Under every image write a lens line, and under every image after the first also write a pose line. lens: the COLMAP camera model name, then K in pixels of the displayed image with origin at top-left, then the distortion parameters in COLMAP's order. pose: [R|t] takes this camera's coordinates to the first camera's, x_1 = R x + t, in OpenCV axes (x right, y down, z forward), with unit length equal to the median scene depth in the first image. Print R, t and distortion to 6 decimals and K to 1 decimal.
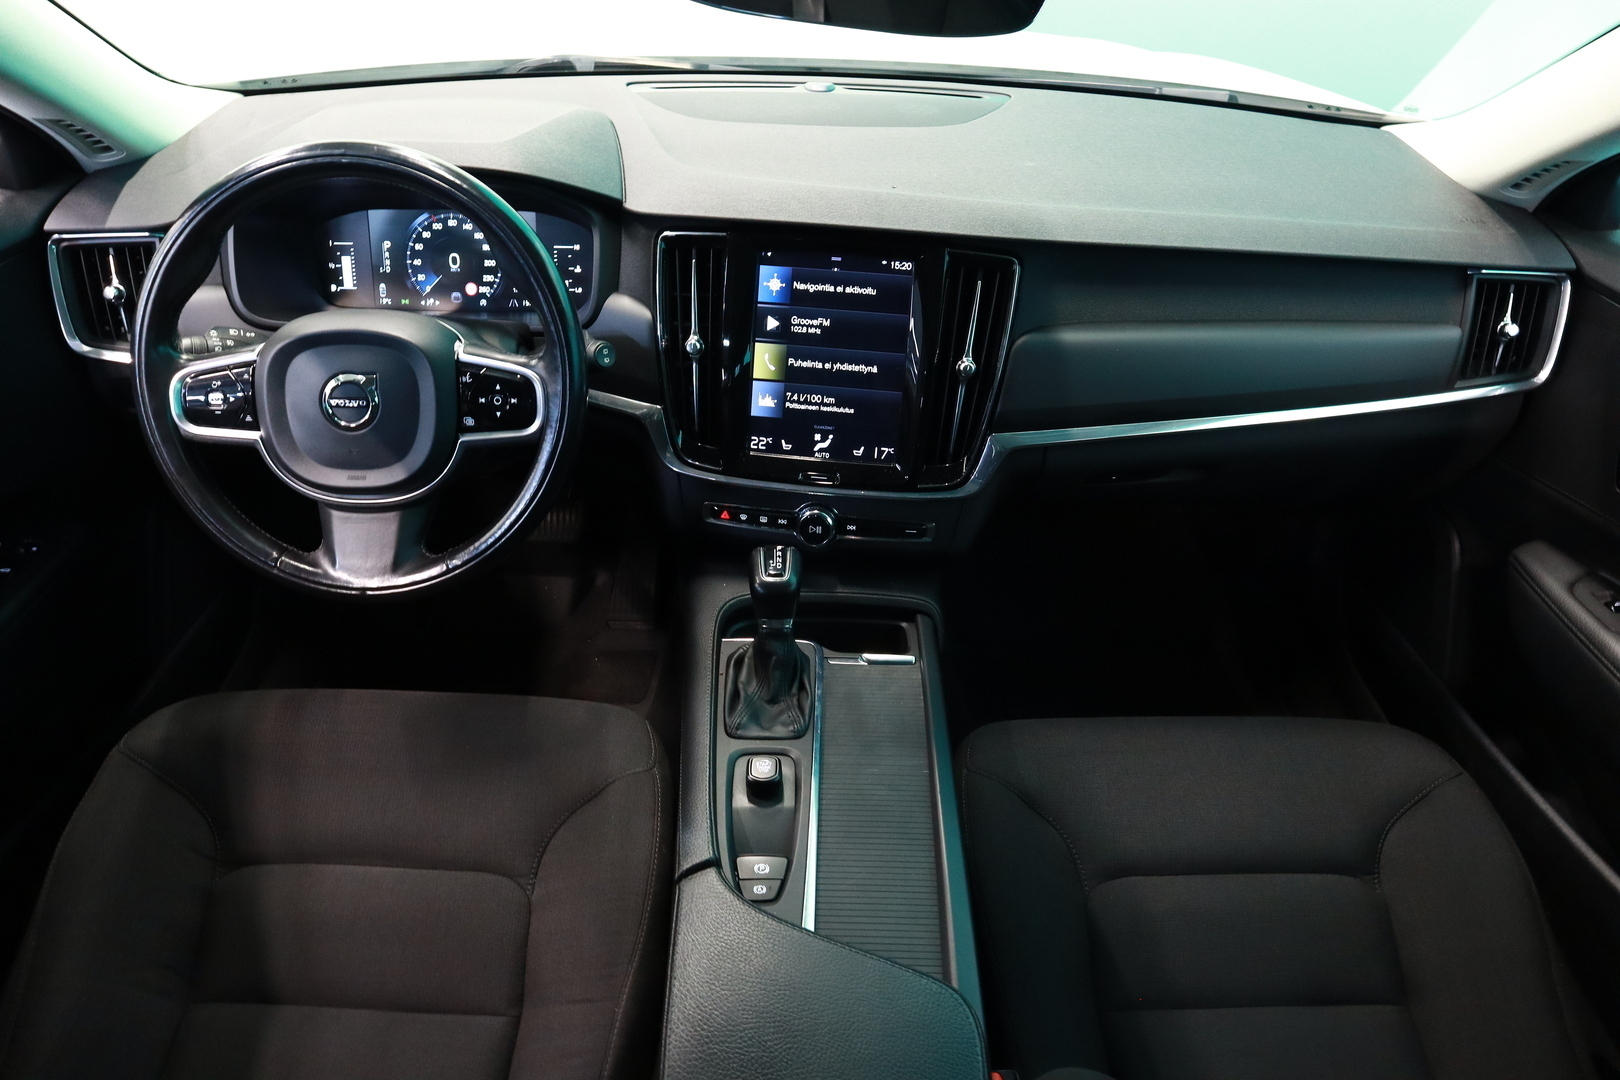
lens RADIAL K [[1147.6, 0, 810.0], [0, 1147.6, 540.0], [0, 0, 1]] dist [-0.128306, 0.079380]
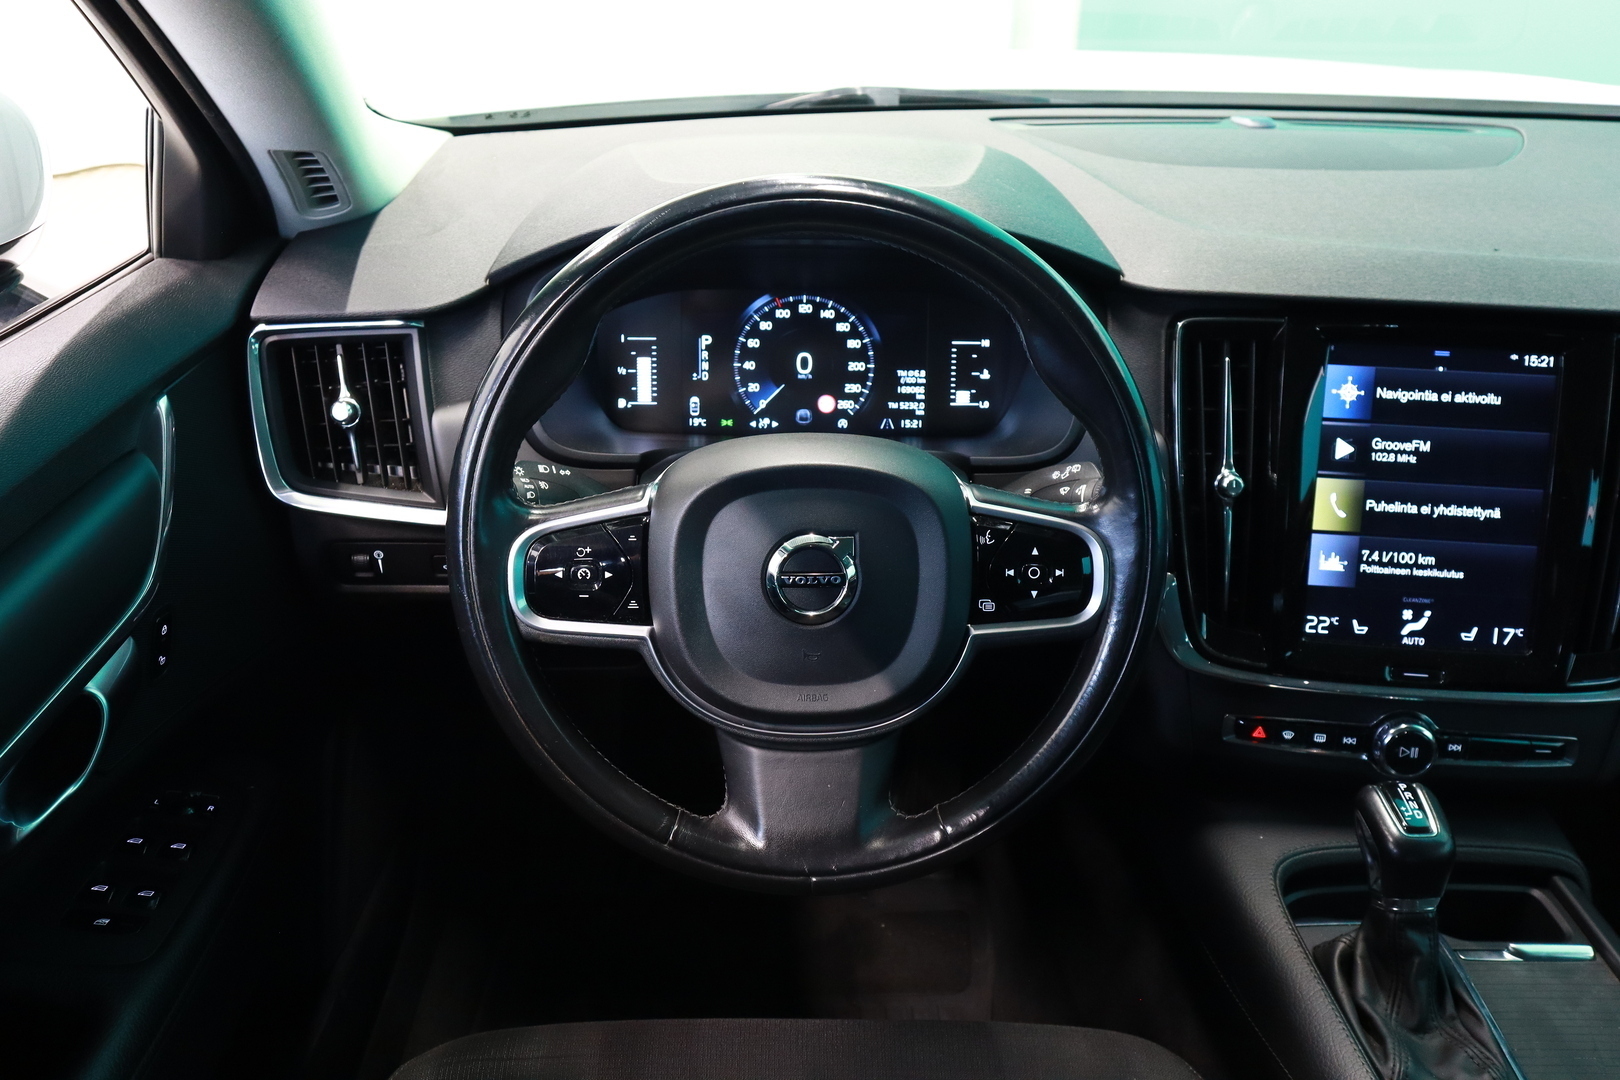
lens RADIAL K [[1411.5, 0, 810.0], [0, 1411.5, 540.0], [0, 0, 1]] dist [-0.113051, 0.163576]
pose [[0.999775, -0.019388, -0.008609, -0.341398], [0.018188, 0.992301, -0.122506, -0.039836], [0.010918, 0.122322, 0.992430, 0.179292]]
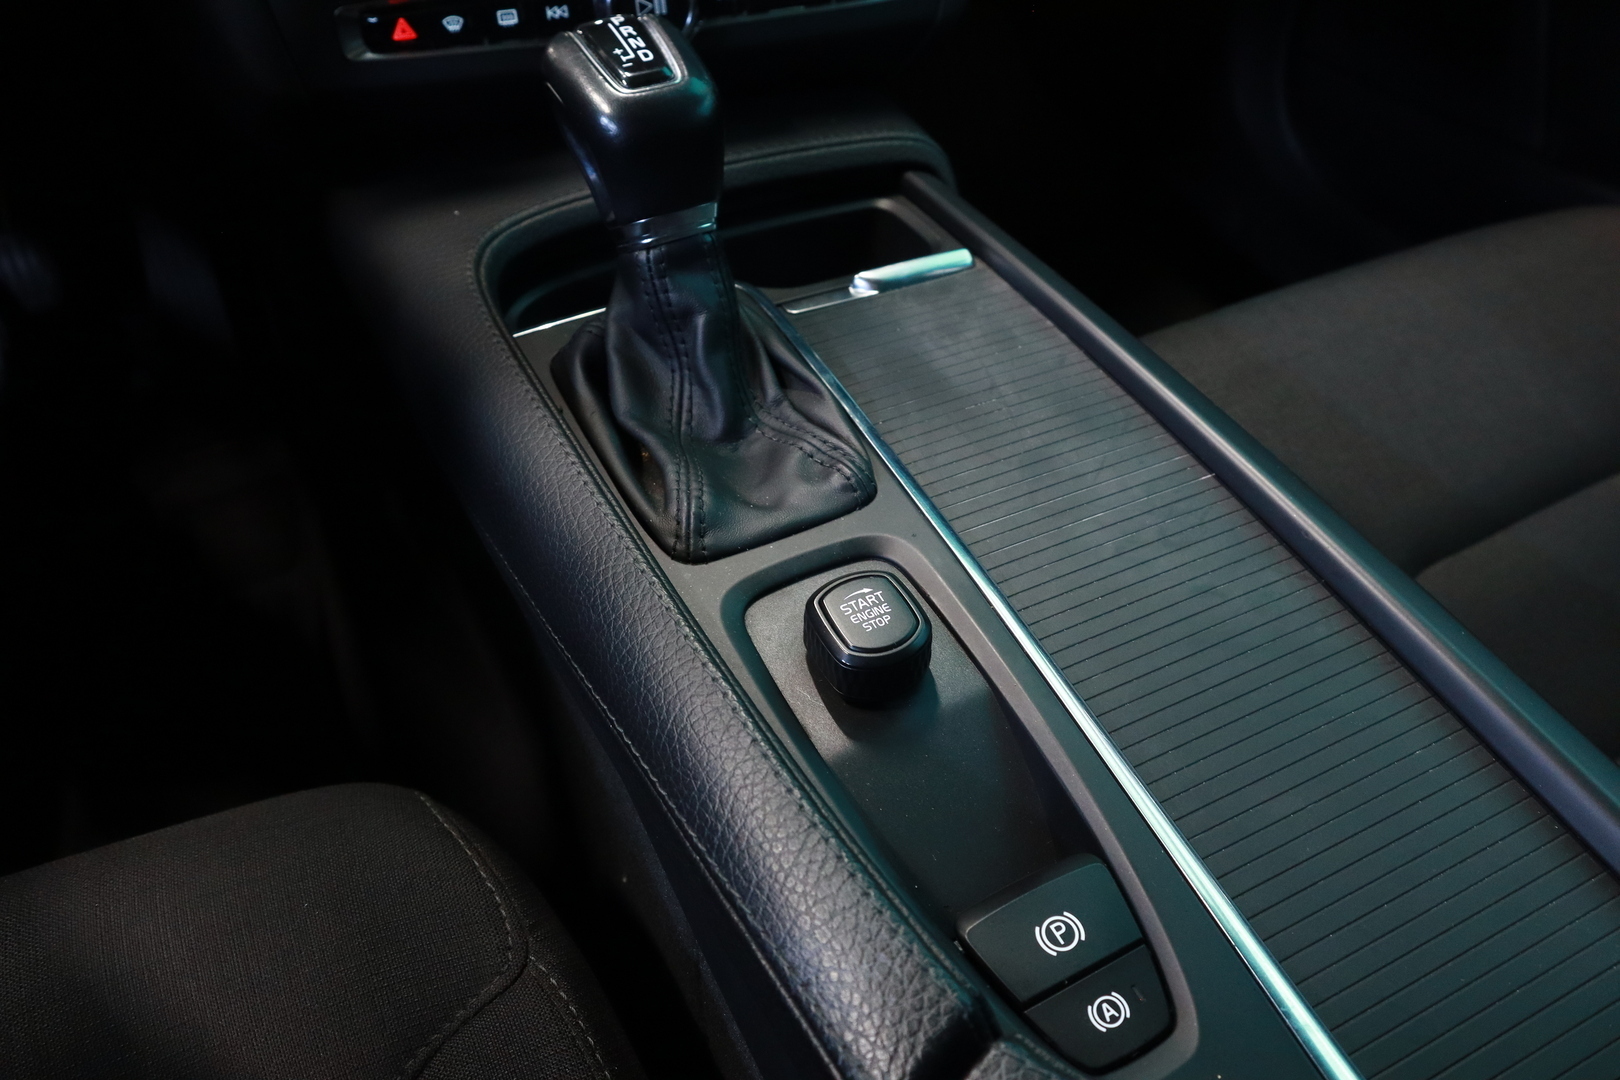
lens RADIAL K [[1181.2, 0, 810.0], [0, 1181.2, 540.0], [0, 0, 1]] dist [-0.083192, -0.000203]
pose [[0.900464, -0.317770, 0.296963, -0.124676], [0.250589, 0.937118, 0.242931, 0.081694], [-0.355486, -0.144335, 0.923470, 0.596671]]
